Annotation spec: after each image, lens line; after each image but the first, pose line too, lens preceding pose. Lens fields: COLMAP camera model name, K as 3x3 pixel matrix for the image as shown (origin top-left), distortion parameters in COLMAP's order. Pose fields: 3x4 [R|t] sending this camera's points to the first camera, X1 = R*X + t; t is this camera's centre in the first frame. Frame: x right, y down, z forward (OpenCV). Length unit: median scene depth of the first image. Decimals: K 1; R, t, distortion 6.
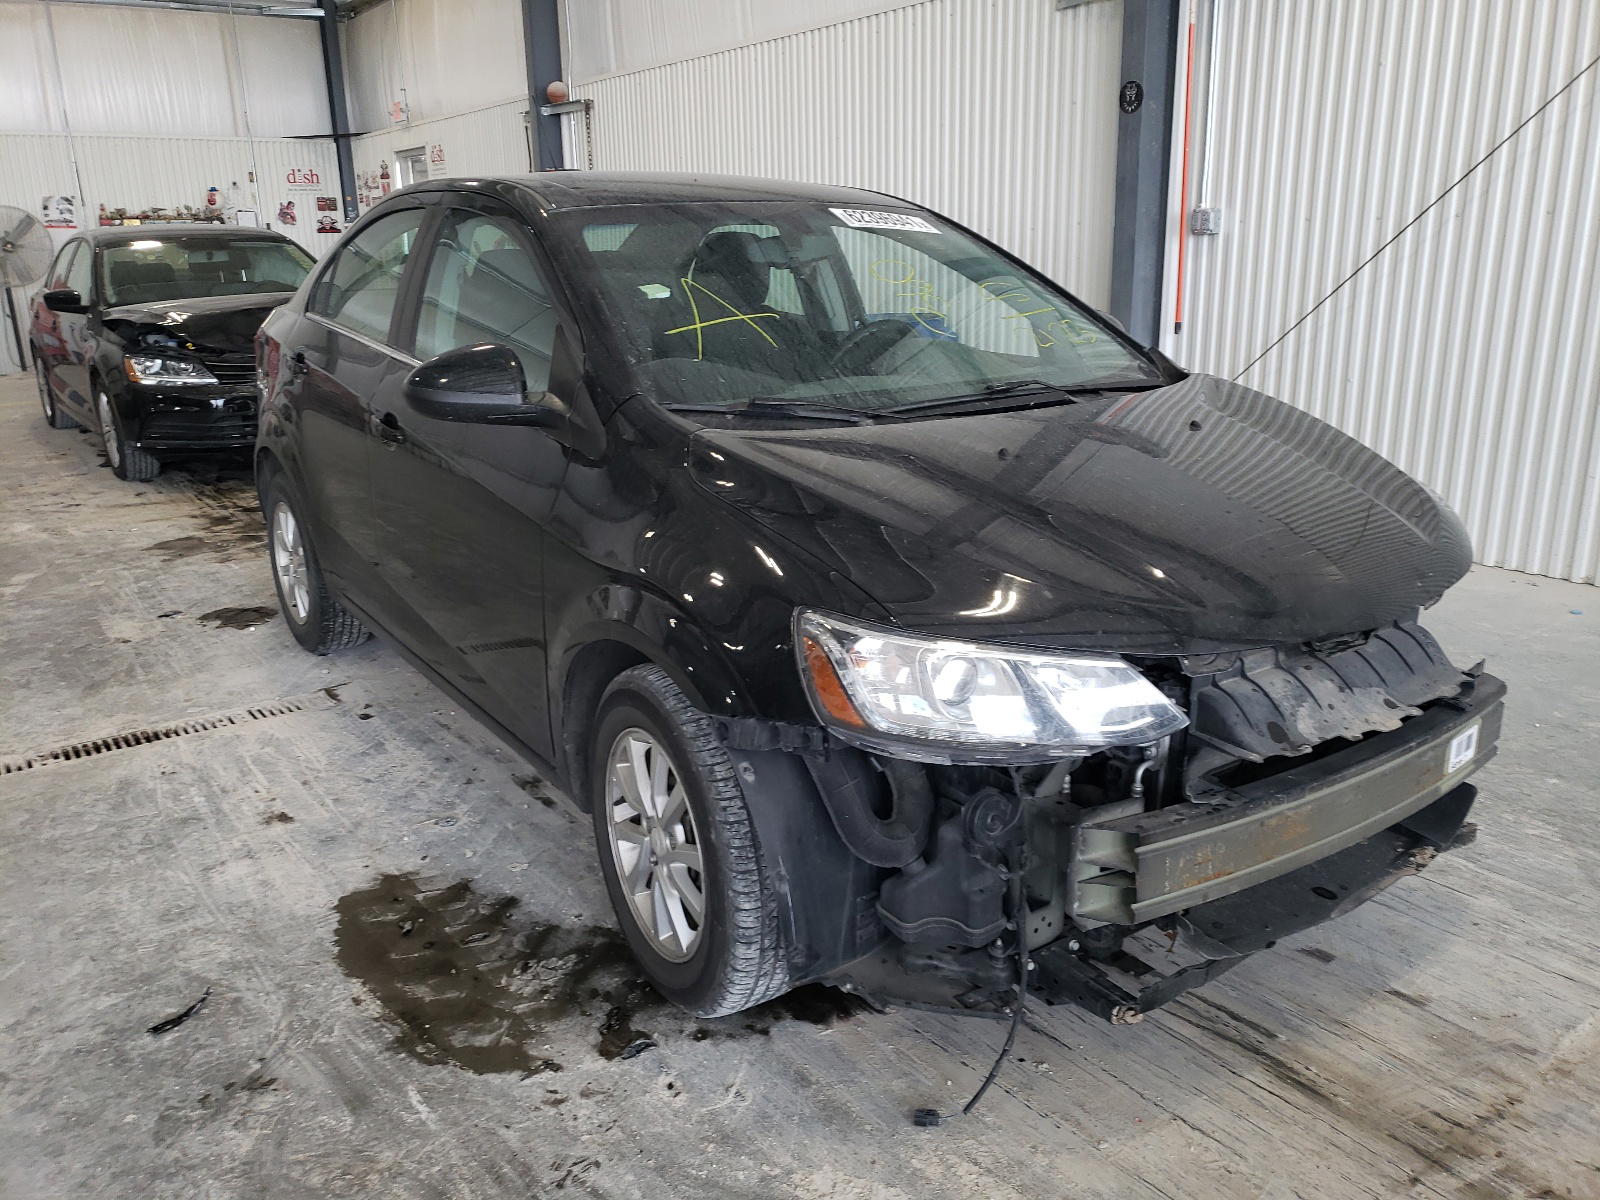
lens RADIAL K [[1176.9, 0, 774.7], [0, 1176.9, 595.6], [0, 0, 1]] dist [0.011971, 0.007609]
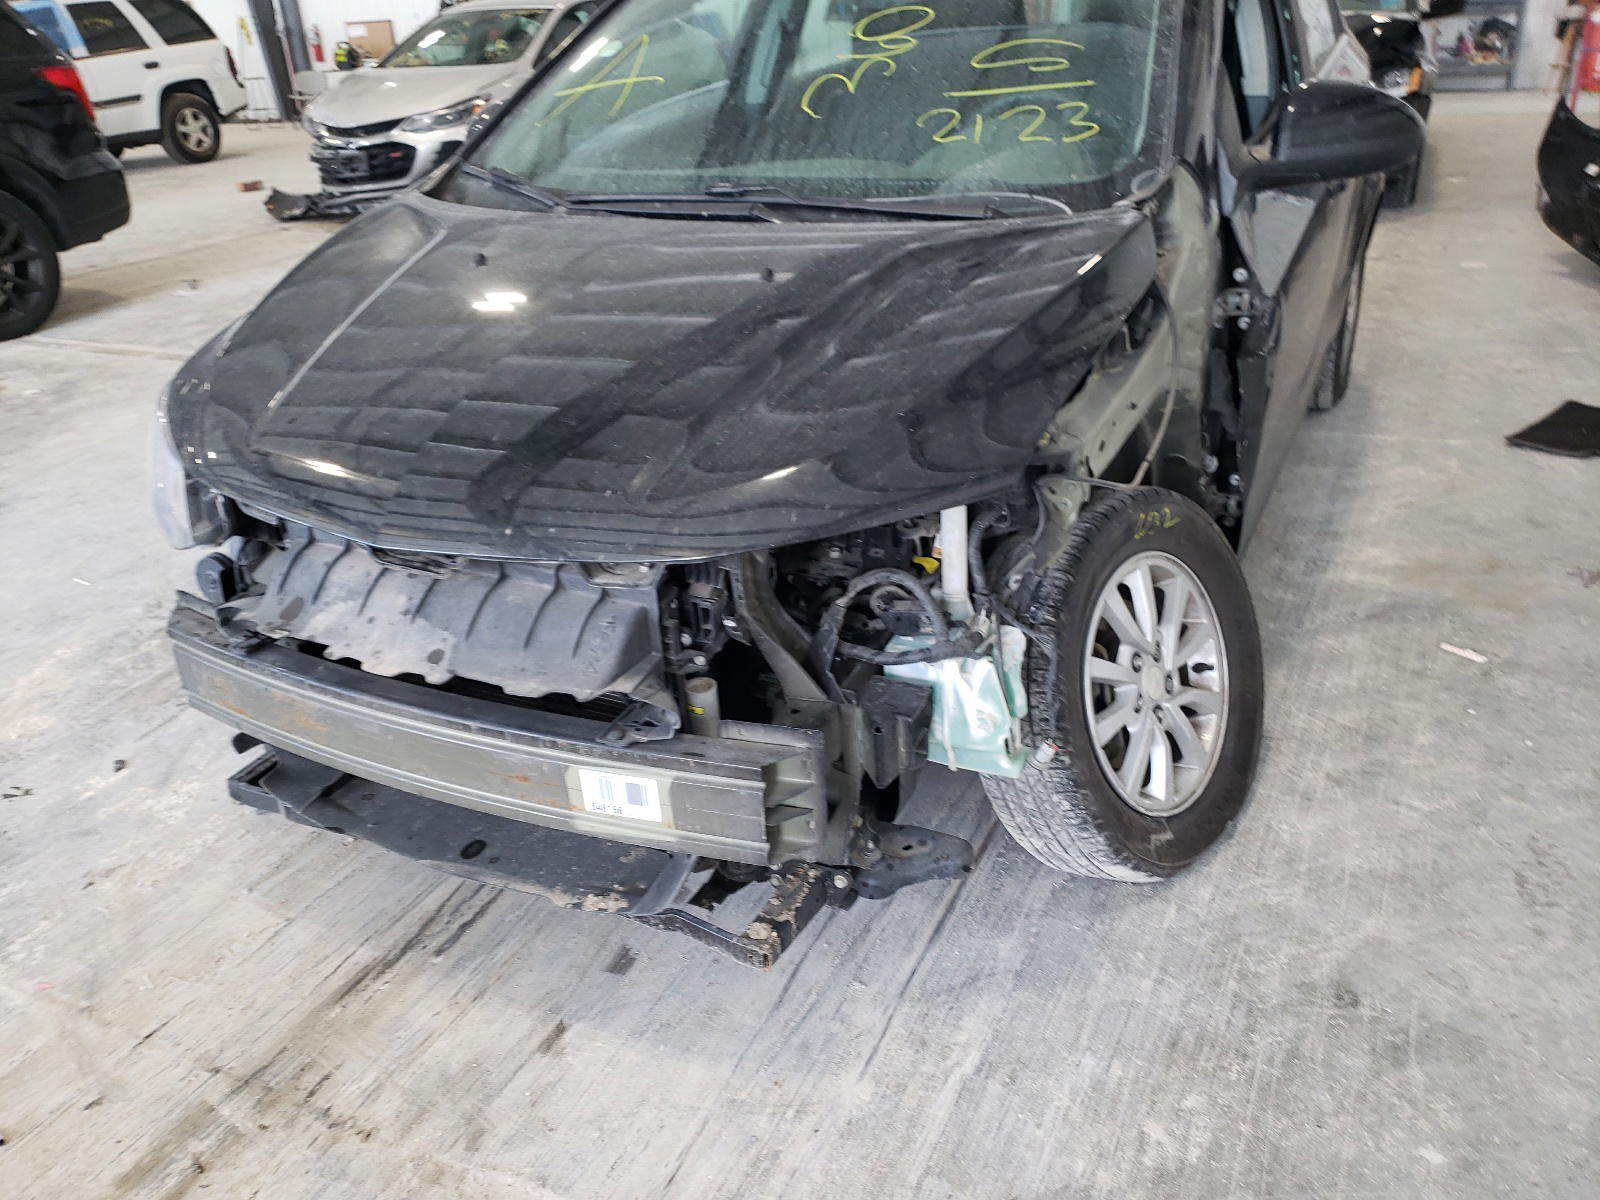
lens RADIAL K [[1206.8, 0, 794.5], [0, 1206.8, 653.2], [0, 0, 1]] dist [0.026012, 0.000806]
pose [[0.496087, 0.405782, -0.767619, 1.235306], [-0.198062, 0.913653, 0.354978, -0.235025], [0.845381, -0.024063, 0.533622, 0.773788]]
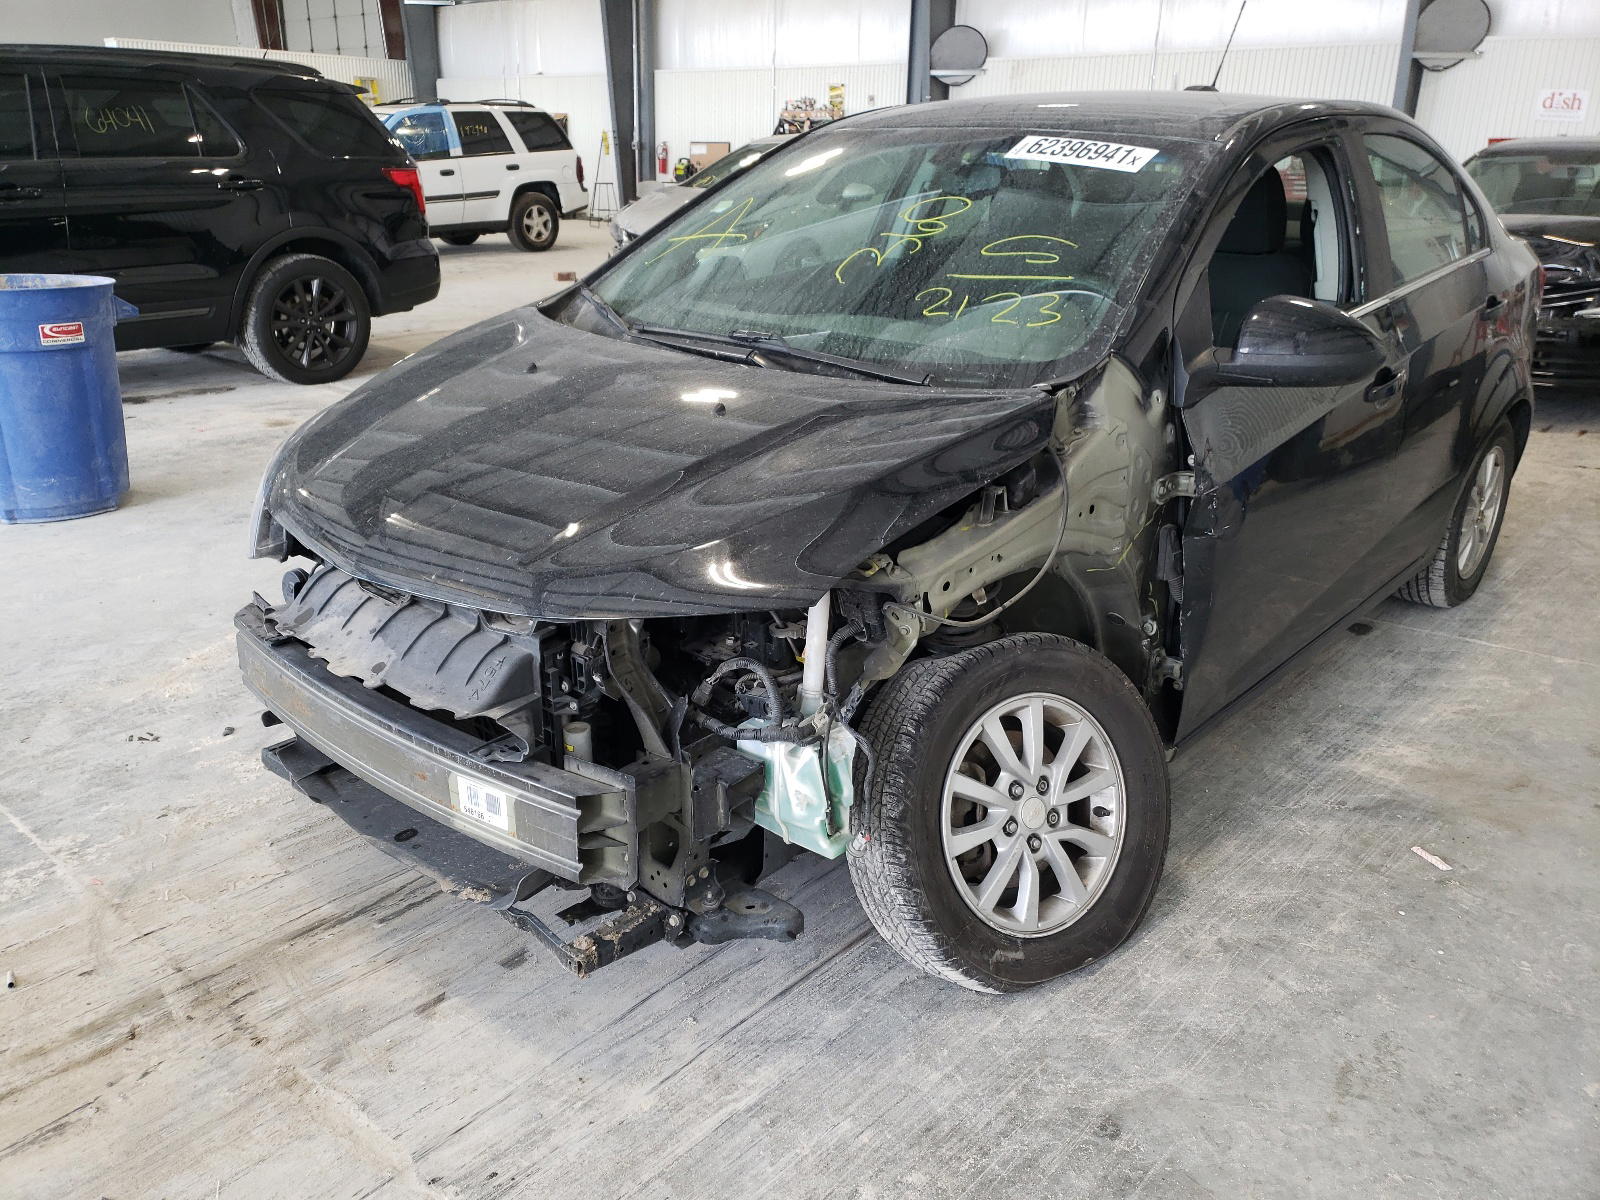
lens RADIAL K [[1206.8, 0, 794.5], [0, 1206.8, 653.2], [0, 0, 1]] dist [0.026012, 0.000806]
pose [[0.261975, 0.397859, -0.879248, 1.470469], [-0.289637, 0.901482, 0.321622, -0.334743], [0.920587, 0.170406, 0.351400, 0.958681]]
